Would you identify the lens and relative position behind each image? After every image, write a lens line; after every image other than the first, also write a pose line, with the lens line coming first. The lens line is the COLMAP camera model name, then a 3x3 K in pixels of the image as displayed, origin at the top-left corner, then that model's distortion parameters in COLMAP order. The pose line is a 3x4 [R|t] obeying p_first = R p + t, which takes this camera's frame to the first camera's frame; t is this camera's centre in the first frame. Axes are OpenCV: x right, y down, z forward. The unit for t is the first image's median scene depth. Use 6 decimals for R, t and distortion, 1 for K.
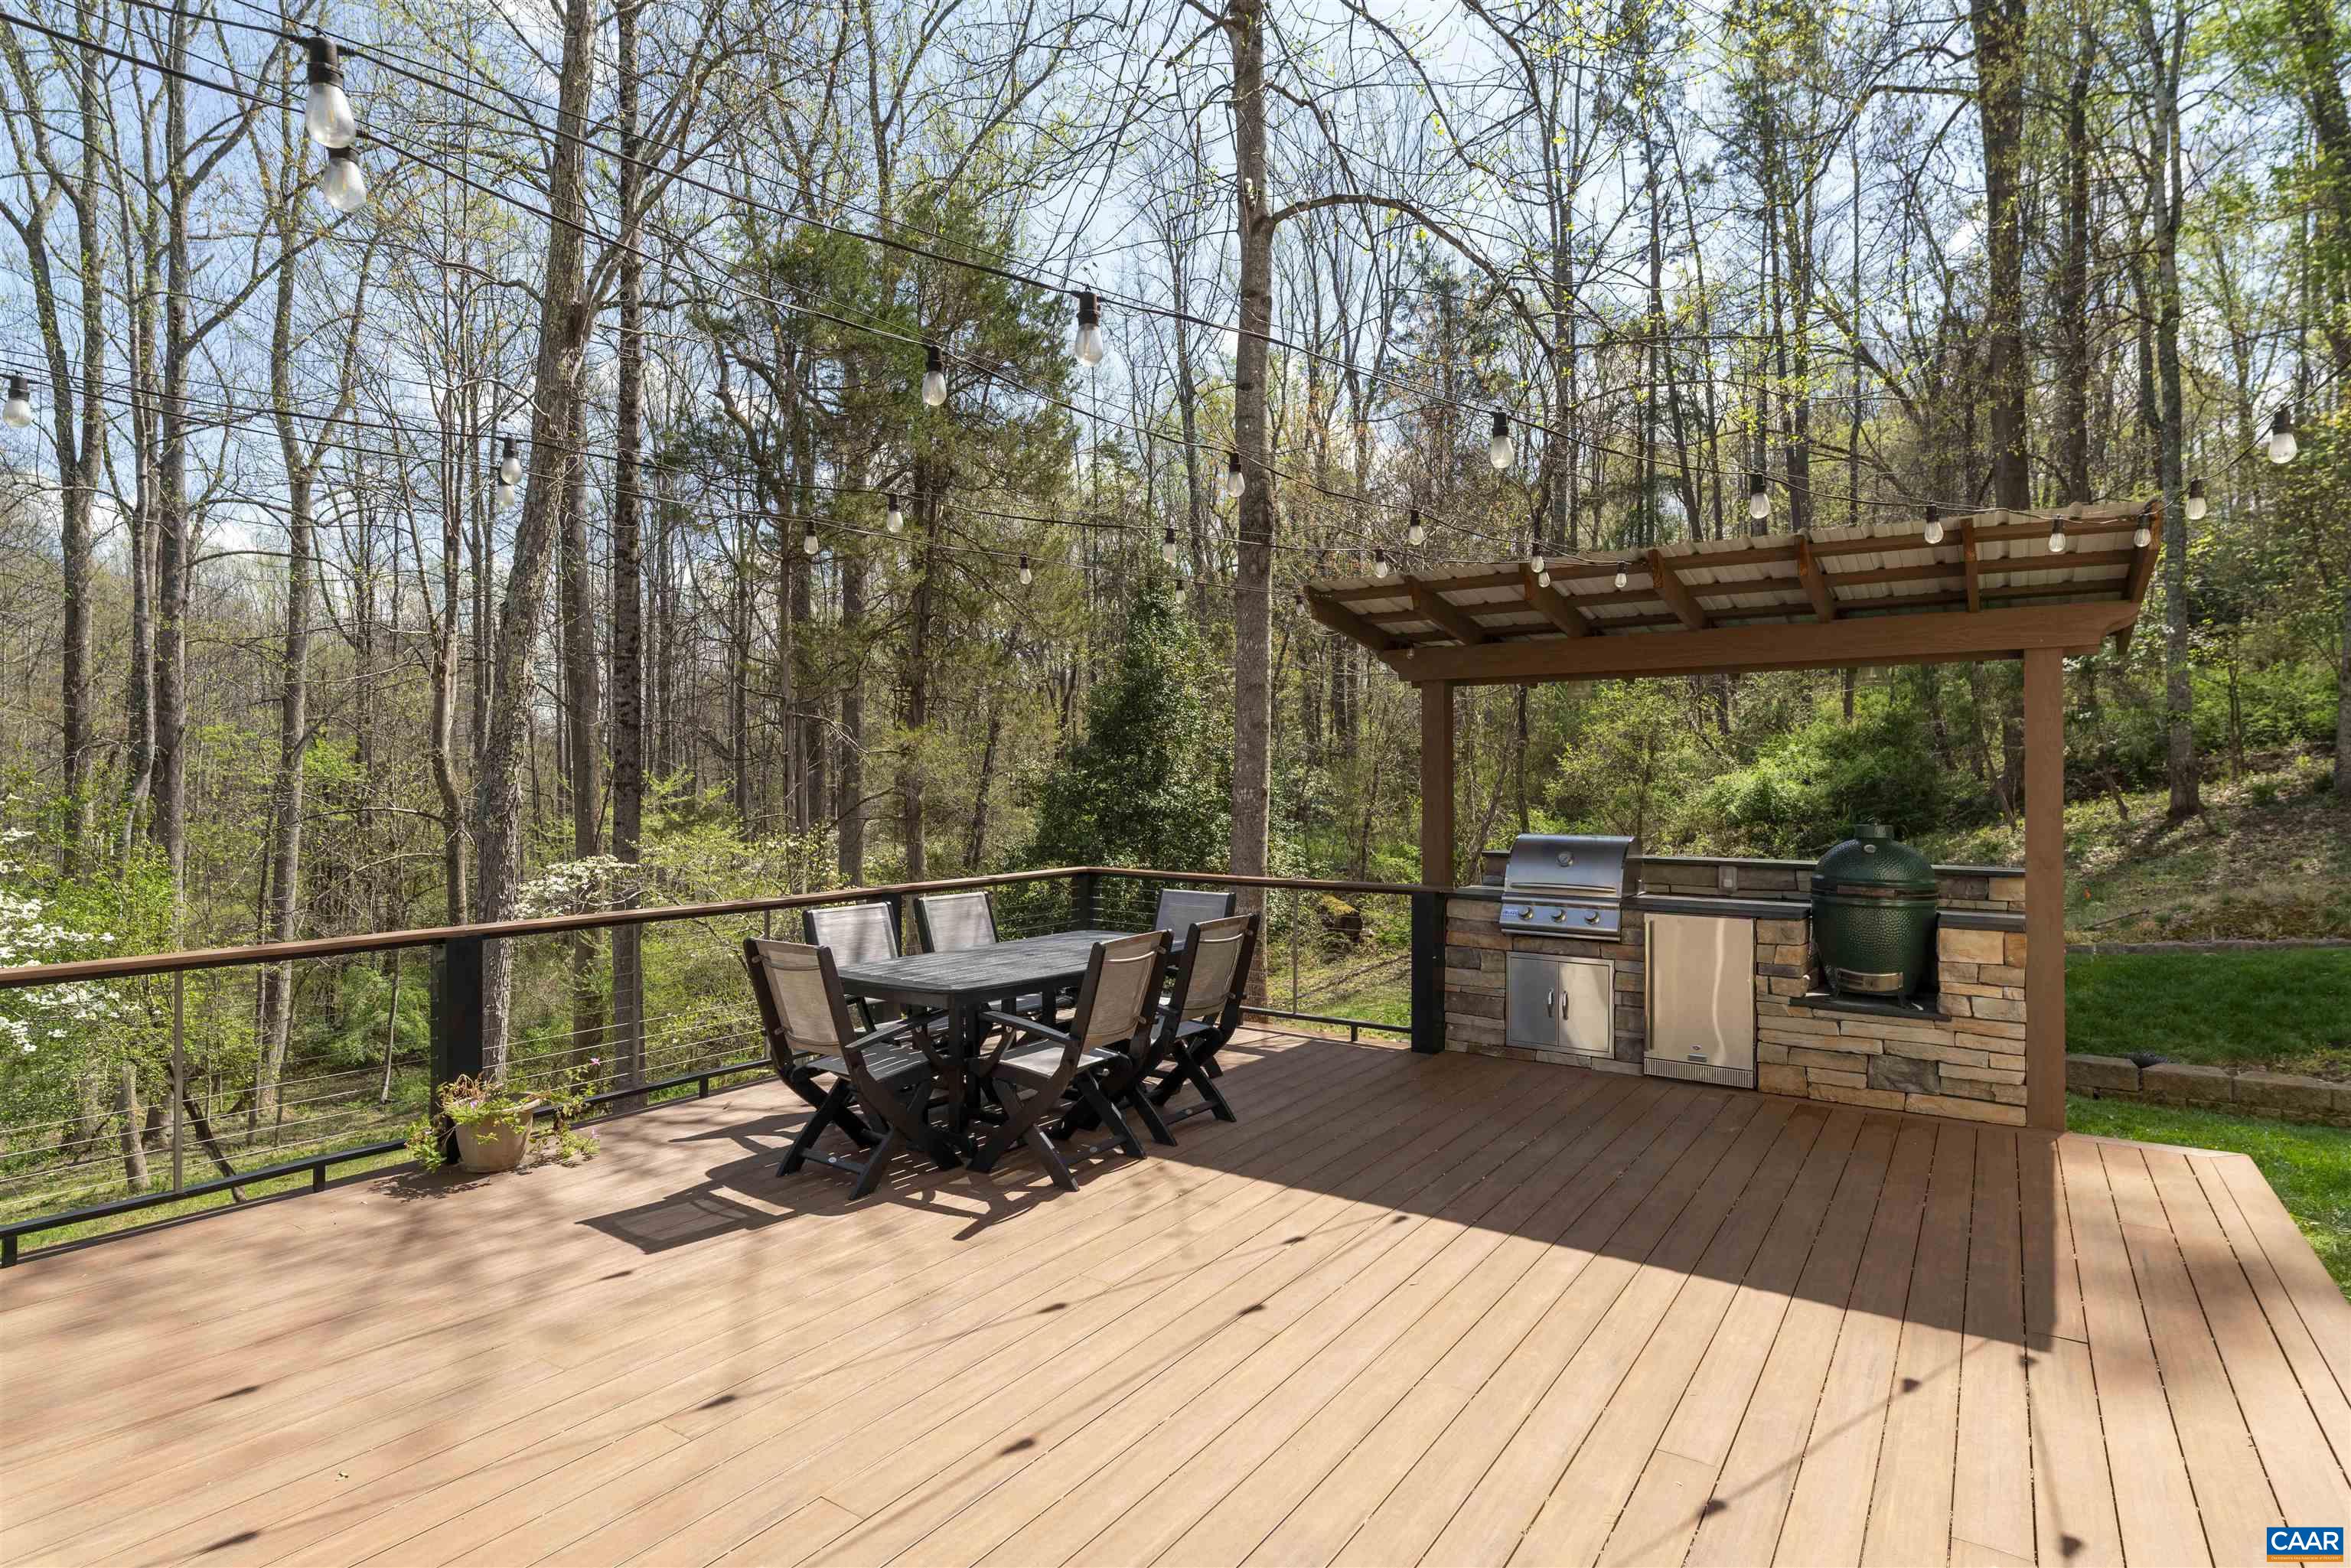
lens RADIAL K [[1184.2, 0, 1177.3], [0, 1184.2, 783.5], [0, 0, 1]] dist [0.001228, 0.000475]
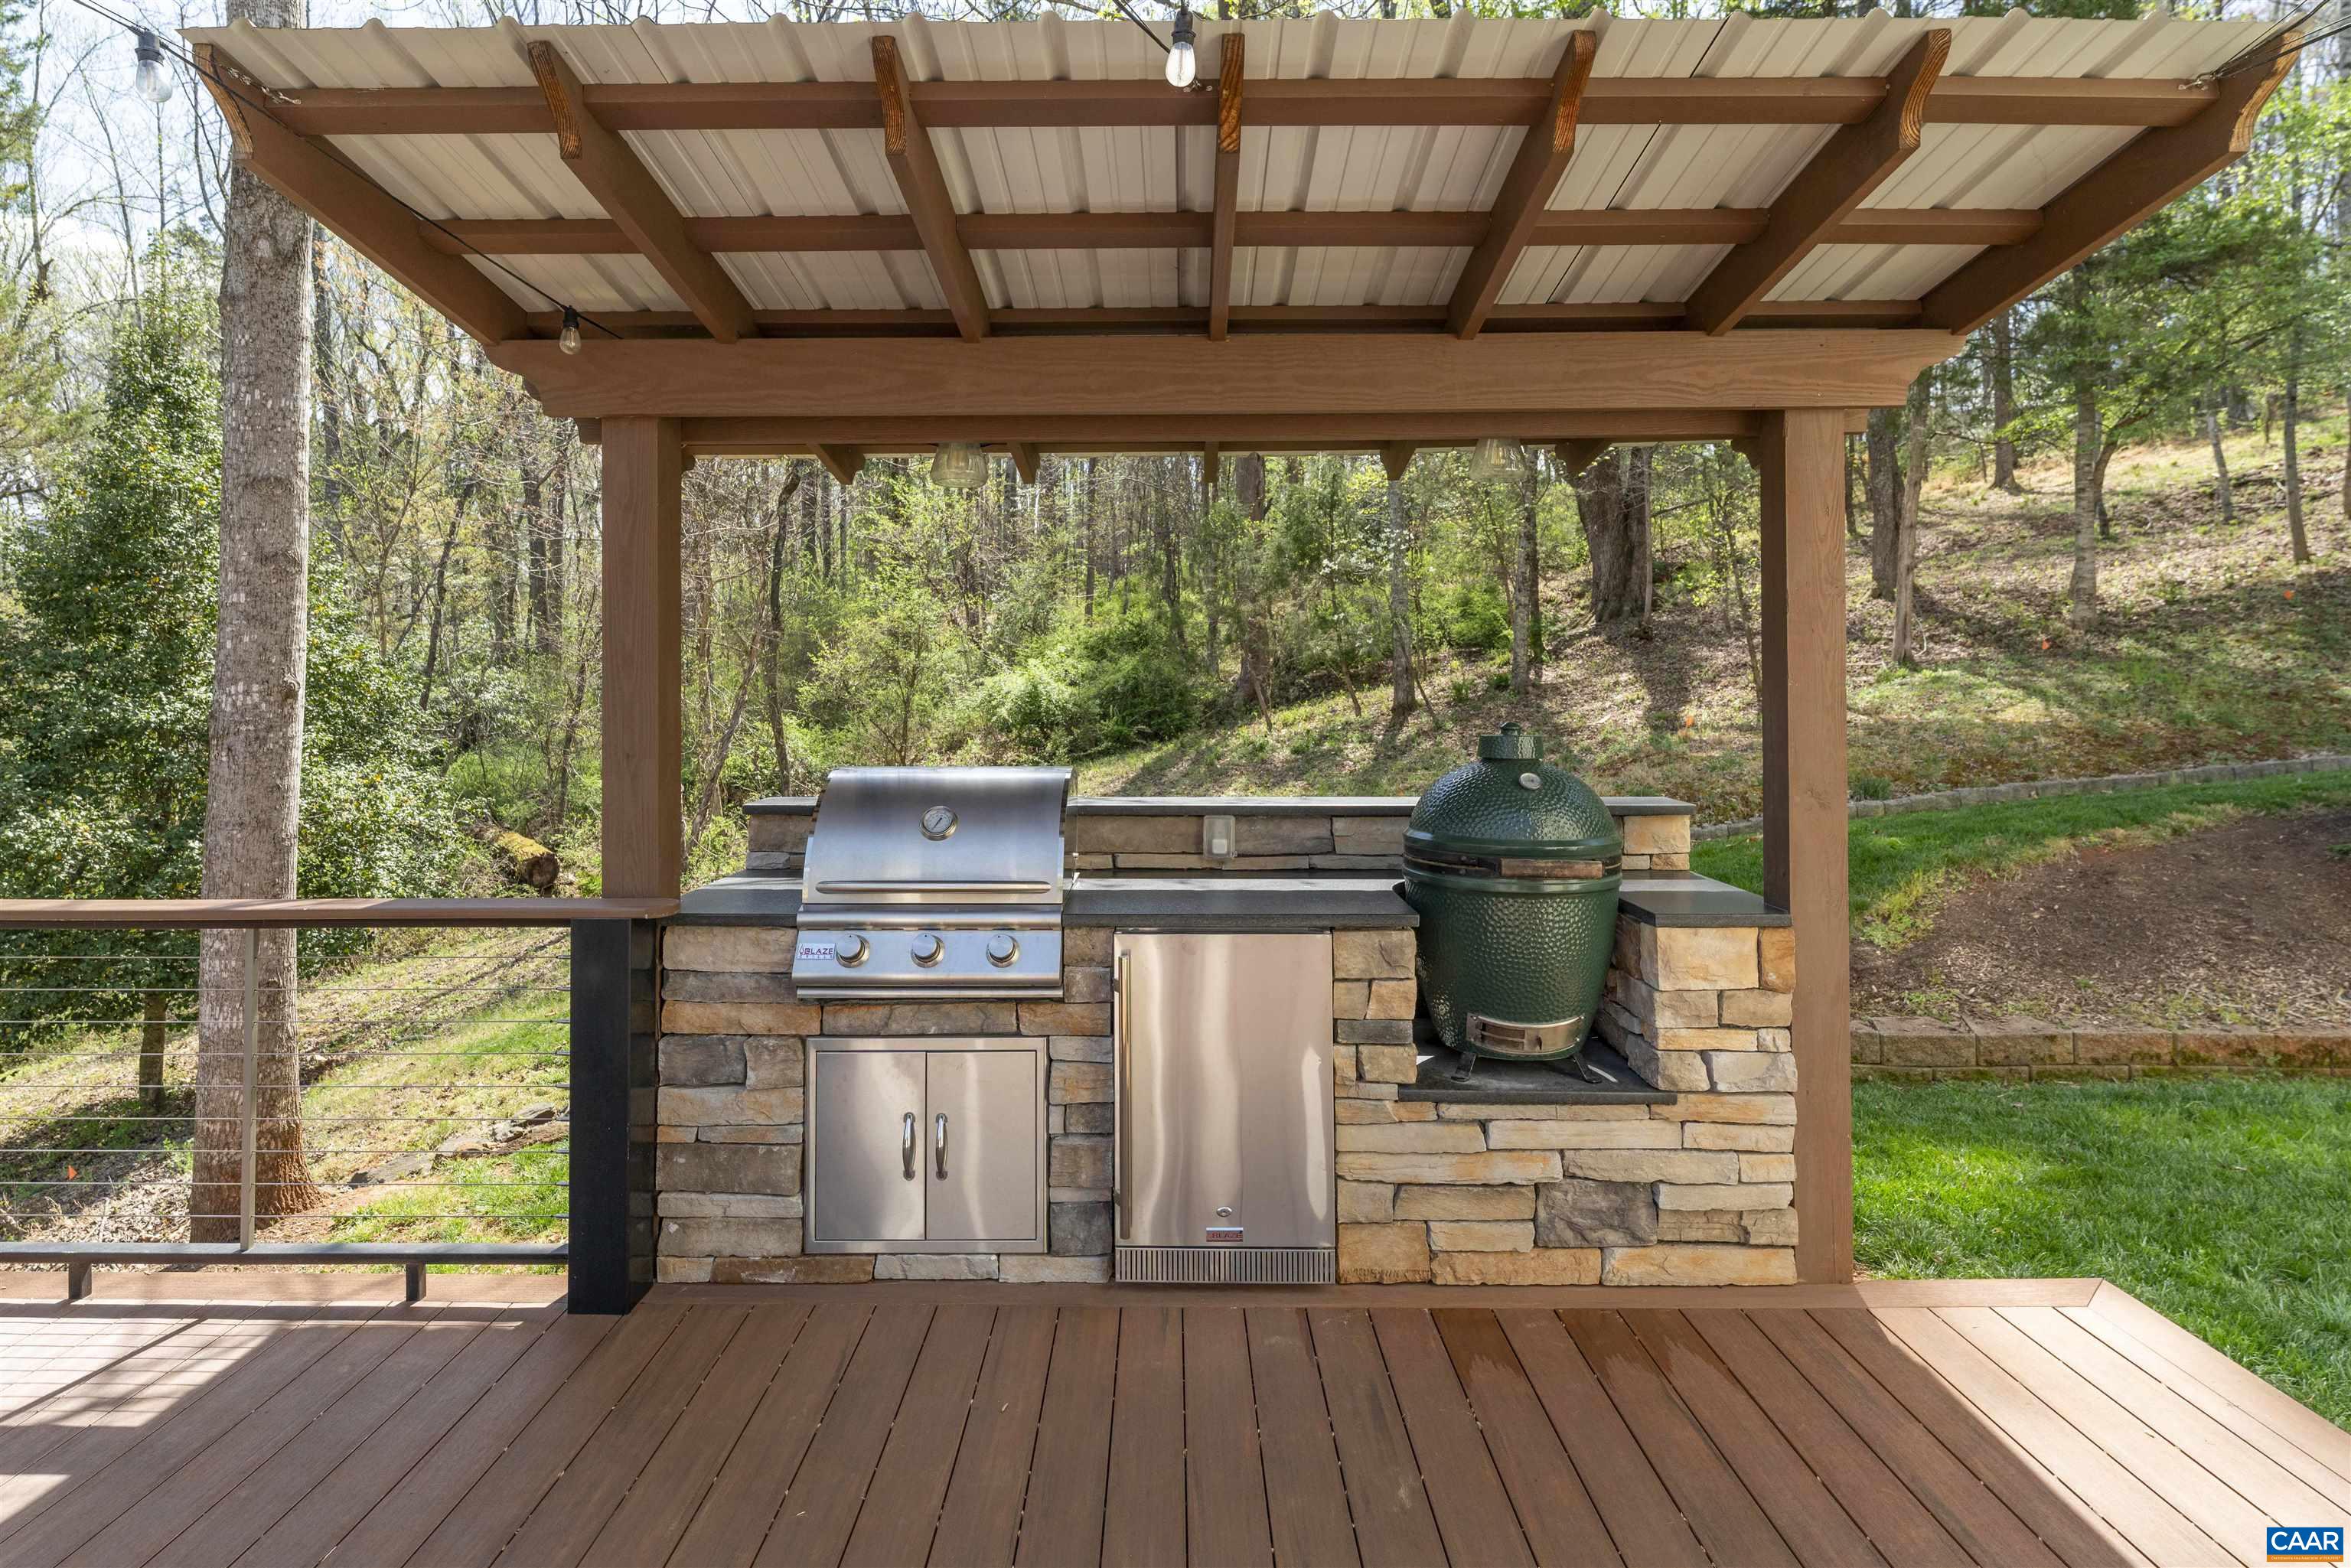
lens RADIAL K [[1184.2, 0, 1211.8], [0, 1184.2, 671.0], [0, 0, 1]] dist [0.001228, 0.000475]
pose [[0.798152, 0.007068, 0.602414, 0.127469], [0.002330, 0.999887, -0.014818, 0.011211], [-0.602451, 0.013231, 0.798046, 0.538821]]
